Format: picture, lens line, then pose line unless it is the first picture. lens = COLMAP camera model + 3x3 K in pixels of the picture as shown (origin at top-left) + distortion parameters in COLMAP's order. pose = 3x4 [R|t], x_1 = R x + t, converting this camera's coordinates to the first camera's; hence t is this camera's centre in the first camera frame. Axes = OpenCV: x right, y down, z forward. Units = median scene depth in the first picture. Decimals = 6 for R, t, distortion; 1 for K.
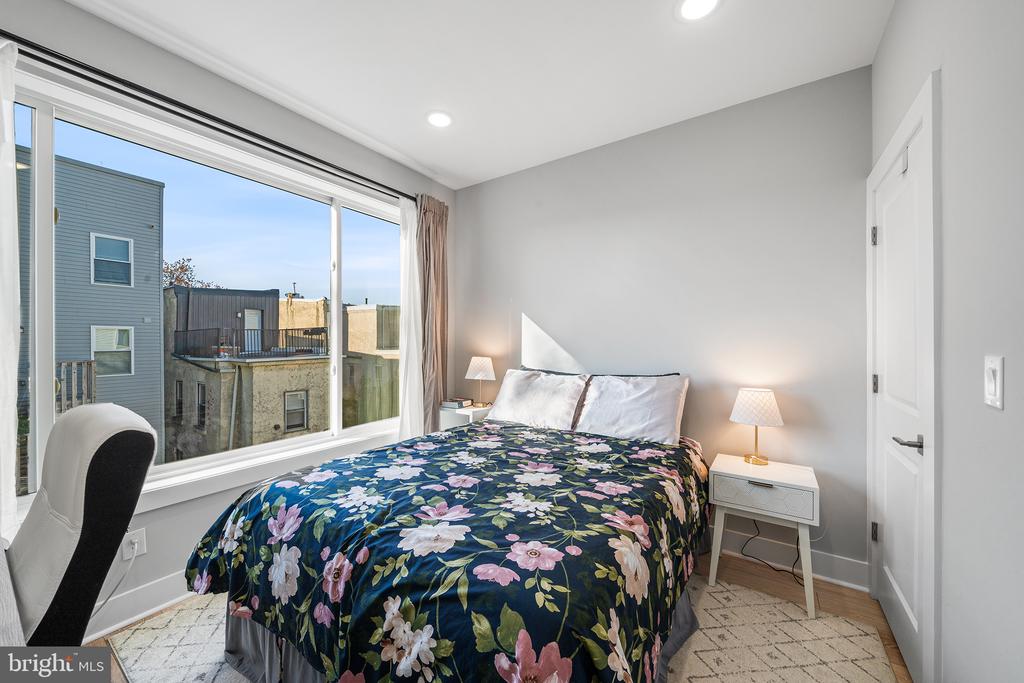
lens RADIAL K [[402.2, 0, 514.9], [0, 402.2, 341.9], [0, 0, 1]] dist [-0.000780, -0.000320]
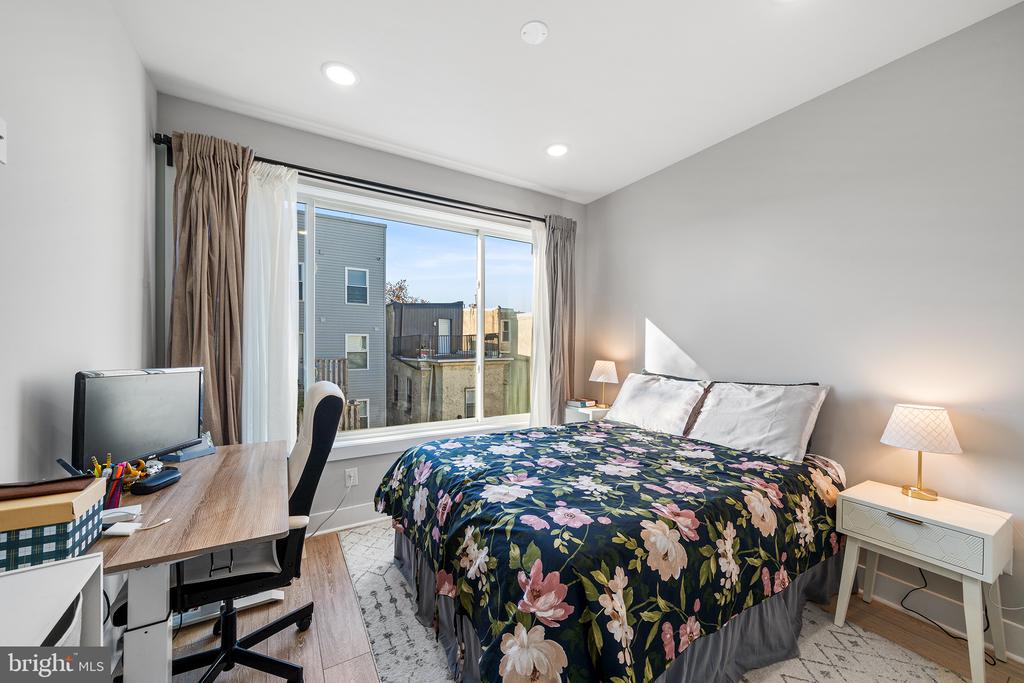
lens RADIAL K [[402.2, 0, 495.4], [0, 402.2, 348.4], [0, 0, 1]] dist [-0.000780, -0.000320]
pose [[0.894878, 0.006790, -0.446259, 0.203946], [-0.004620, 0.999972, 0.005952, -0.000193], [0.446287, -0.003264, 0.894884, -0.114300]]
